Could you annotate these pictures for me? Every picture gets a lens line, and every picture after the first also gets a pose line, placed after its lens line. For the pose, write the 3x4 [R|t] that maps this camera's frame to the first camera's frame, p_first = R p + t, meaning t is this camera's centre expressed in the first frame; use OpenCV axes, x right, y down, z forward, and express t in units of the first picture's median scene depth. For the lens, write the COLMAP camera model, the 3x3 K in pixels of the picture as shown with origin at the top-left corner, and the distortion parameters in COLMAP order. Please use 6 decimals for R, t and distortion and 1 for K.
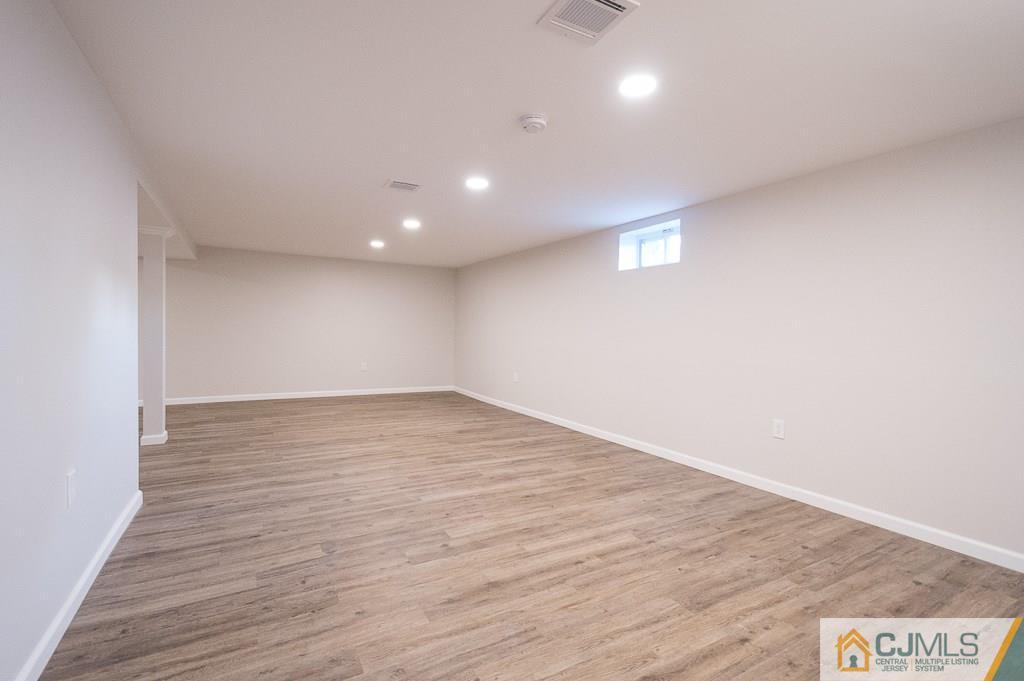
lens RADIAL K [[451.9, 0, 516.1], [0, 451.9, 337.9], [0, 0, 1]] dist [0.010779, -0.000399]
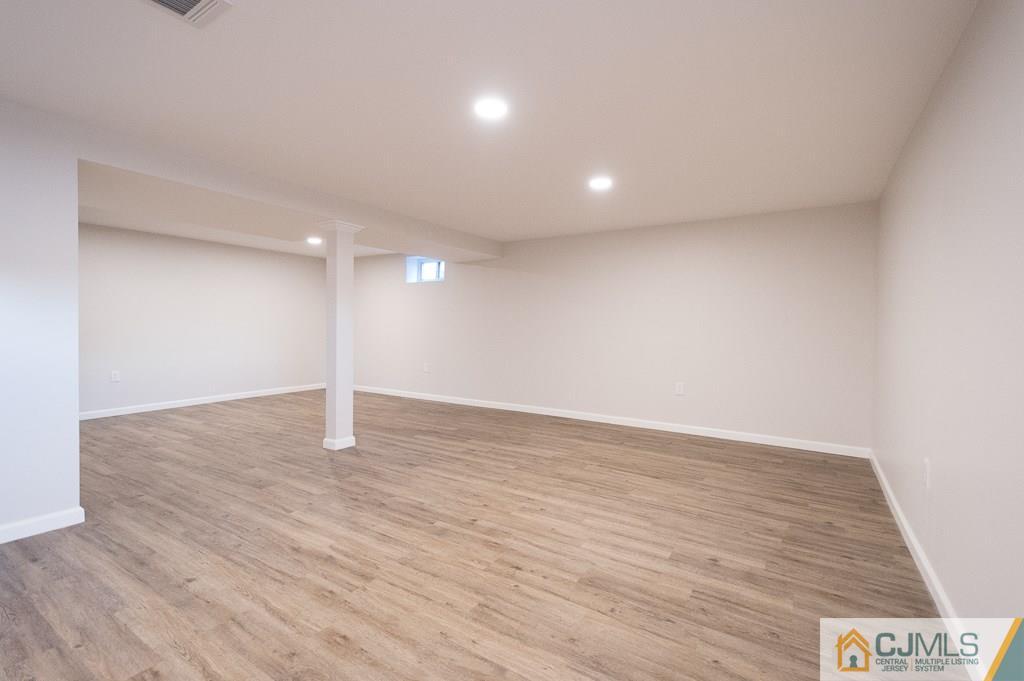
lens RADIAL K [[451.9, 0, 516.1], [0, 451.9, 337.9], [0, 0, 1]] dist [0.010779, -0.000399]
pose [[0.429133, 0.008487, -0.903202, 0.325644], [-0.009606, 0.999942, 0.004832, -0.018845], [0.903190, 0.006602, 0.429189, 1.183734]]
